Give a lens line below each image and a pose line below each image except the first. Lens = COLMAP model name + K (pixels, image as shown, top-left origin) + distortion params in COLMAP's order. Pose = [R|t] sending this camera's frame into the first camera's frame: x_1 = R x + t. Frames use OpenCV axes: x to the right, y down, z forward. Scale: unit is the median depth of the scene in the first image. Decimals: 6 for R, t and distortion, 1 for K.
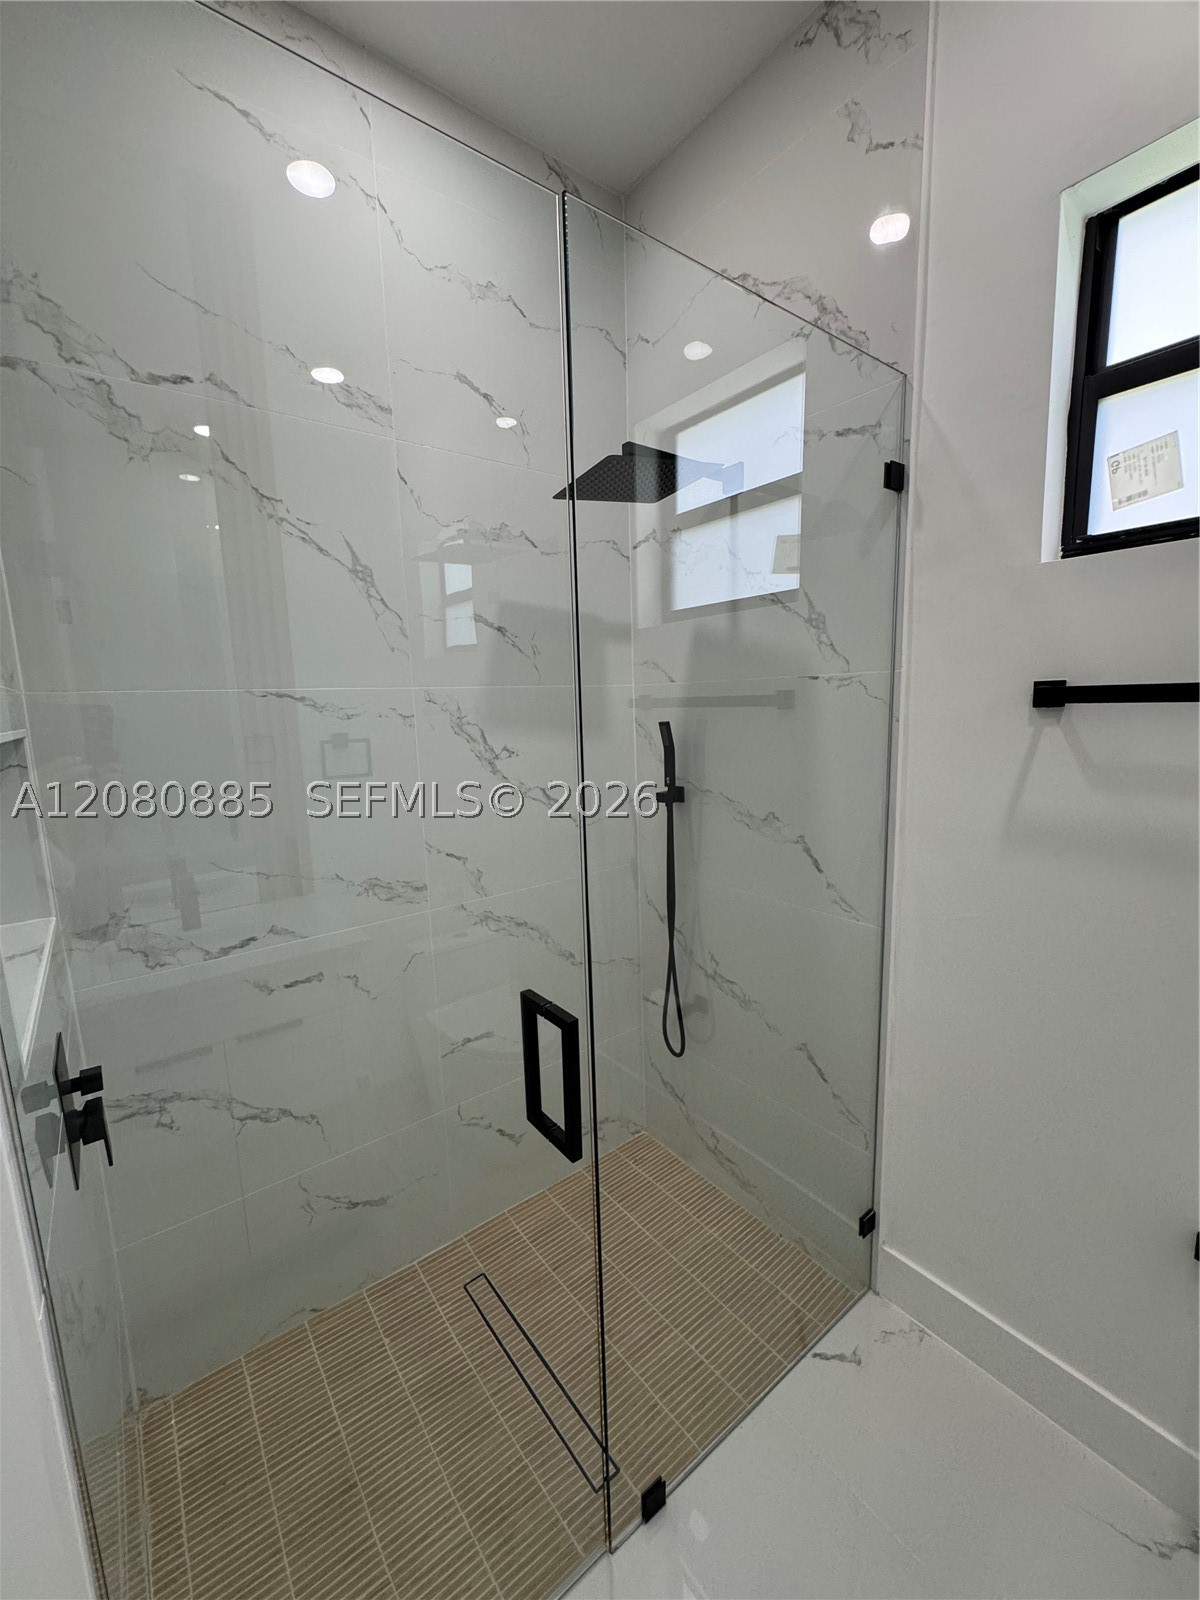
lens RADIAL K [[633.4, 0, 600.0], [0, 633.4, 800.0], [0, 0, 1]] dist [-0.001174, -0.000277]
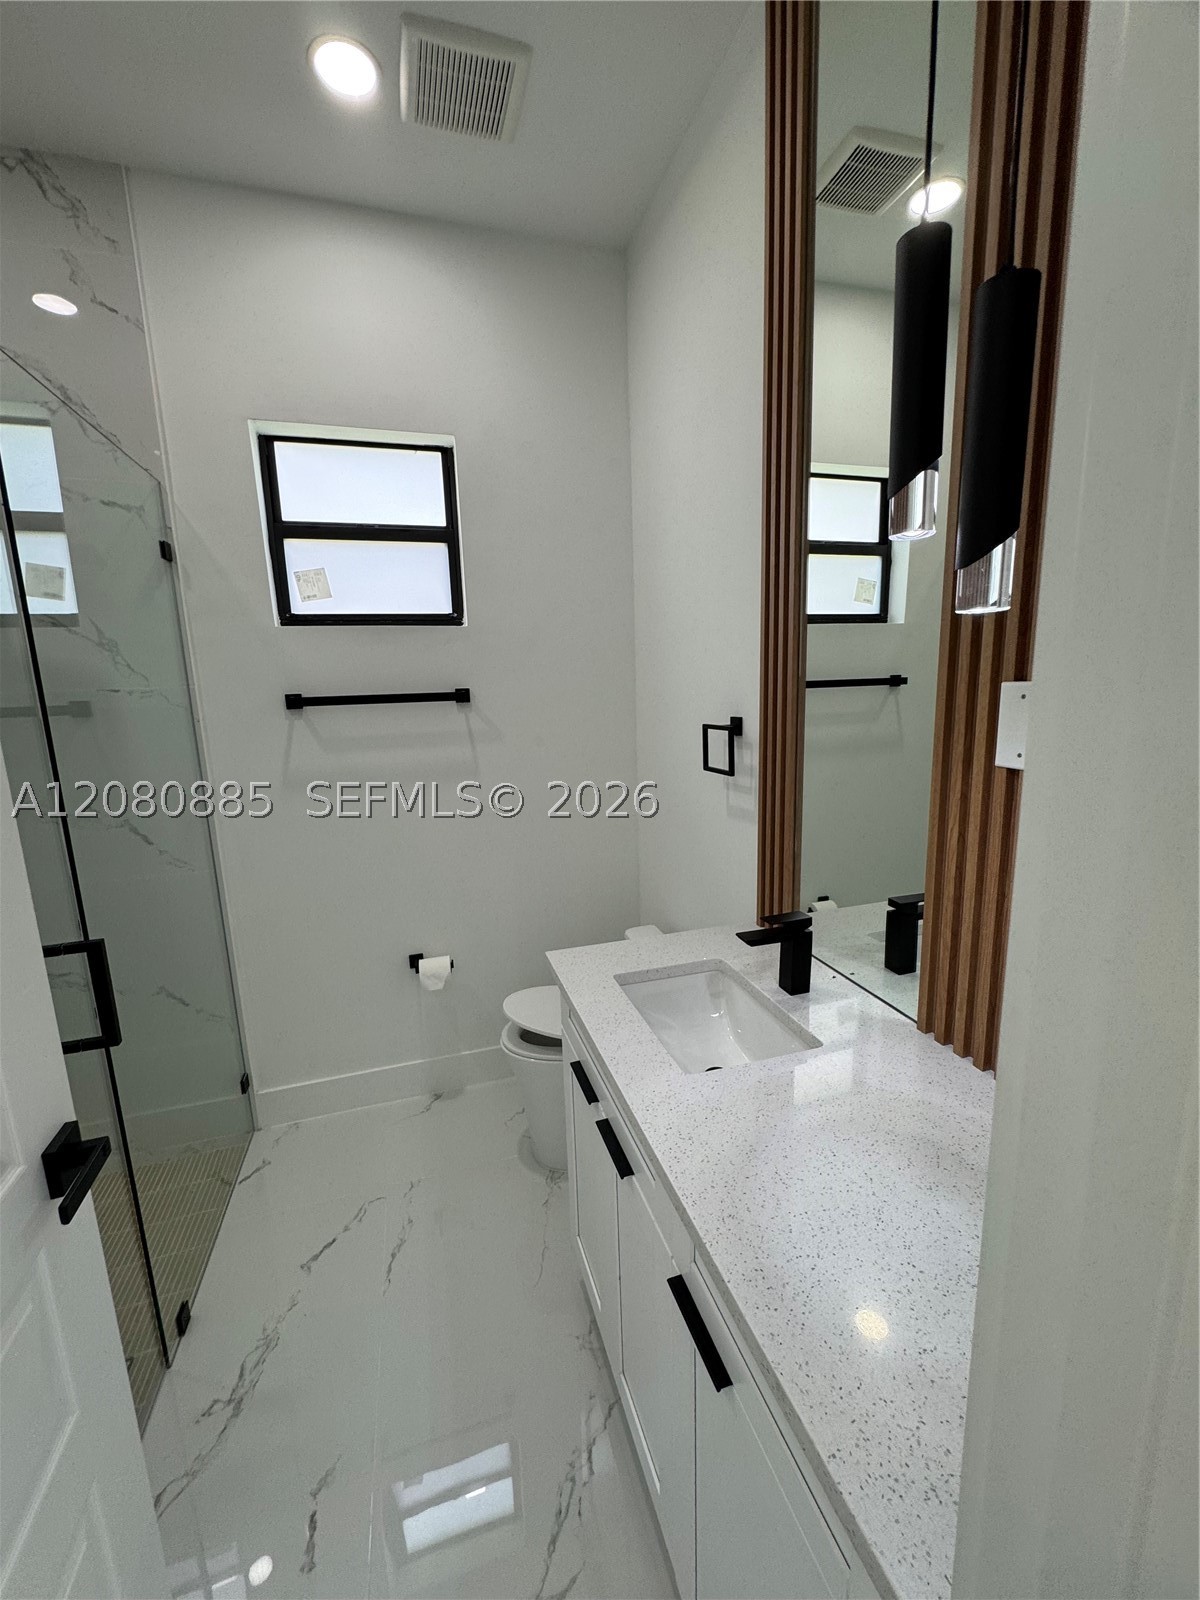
lens RADIAL K [[646.0, 0, 597.2], [0, 646.0, 796.5], [0, 0, 1]] dist [0.000906, 0.000019]
pose [[0.358696, -0.153643, 0.920723, -0.607977], [0.162239, 0.981610, 0.100598, 0.042241], [-0.919247, 0.113293, 0.377026, -0.377000]]
